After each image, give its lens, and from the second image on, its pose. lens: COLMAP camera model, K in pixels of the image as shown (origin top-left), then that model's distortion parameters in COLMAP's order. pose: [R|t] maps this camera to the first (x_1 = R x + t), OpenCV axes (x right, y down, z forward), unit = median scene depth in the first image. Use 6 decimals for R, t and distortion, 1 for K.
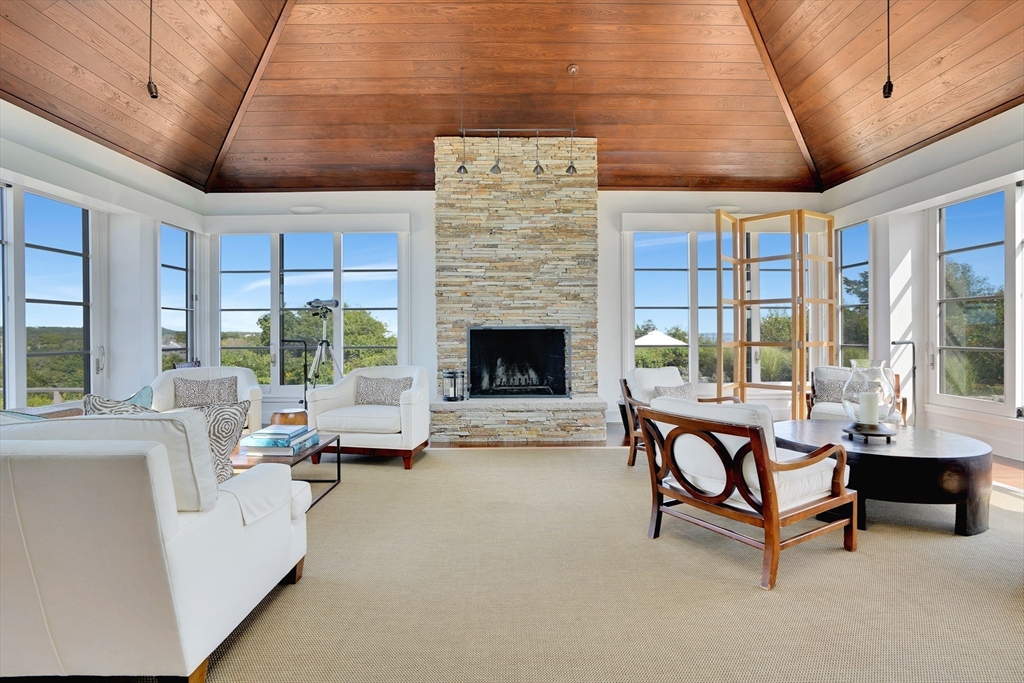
lens RADIAL K [[510.8, 0, 514.3], [0, 510.8, 330.2], [0, 0, 1]] dist [-0.051937, 0.023101]
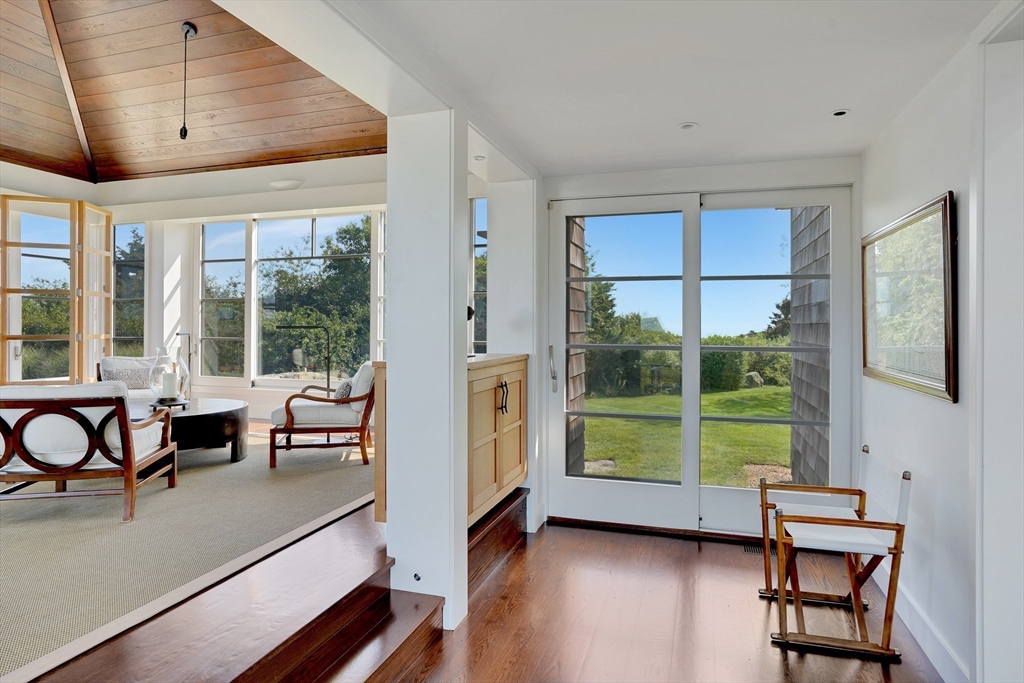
lens RADIAL K [[588.4, 0, 514.1], [0, 588.4, 325.4], [0, 0, 1]] dist [-0.042647, 0.030563]
pose [[0.315405, 0.004365, 0.948947, -0.247808], [-0.007376, 0.999970, -0.002148, 0.001312], [-0.948928, -0.006322, 0.315428, -0.172095]]
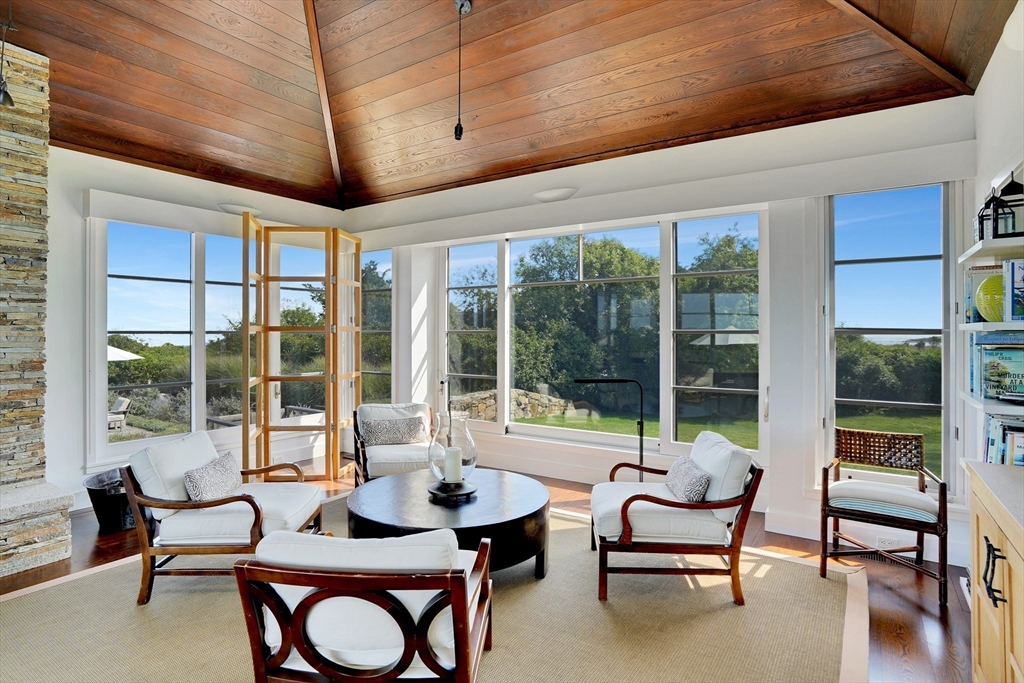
lens RADIAL K [[533.1, 0, 508.9], [0, 533.1, 329.3], [0, 0, 1]] dist [-0.059932, 0.027372]
pose [[0.567008, 0.004512, 0.823700, -0.034296], [-0.003655, 0.999989, -0.002962, -0.058369], [-0.823704, -0.001331, 0.567018, 0.210477]]
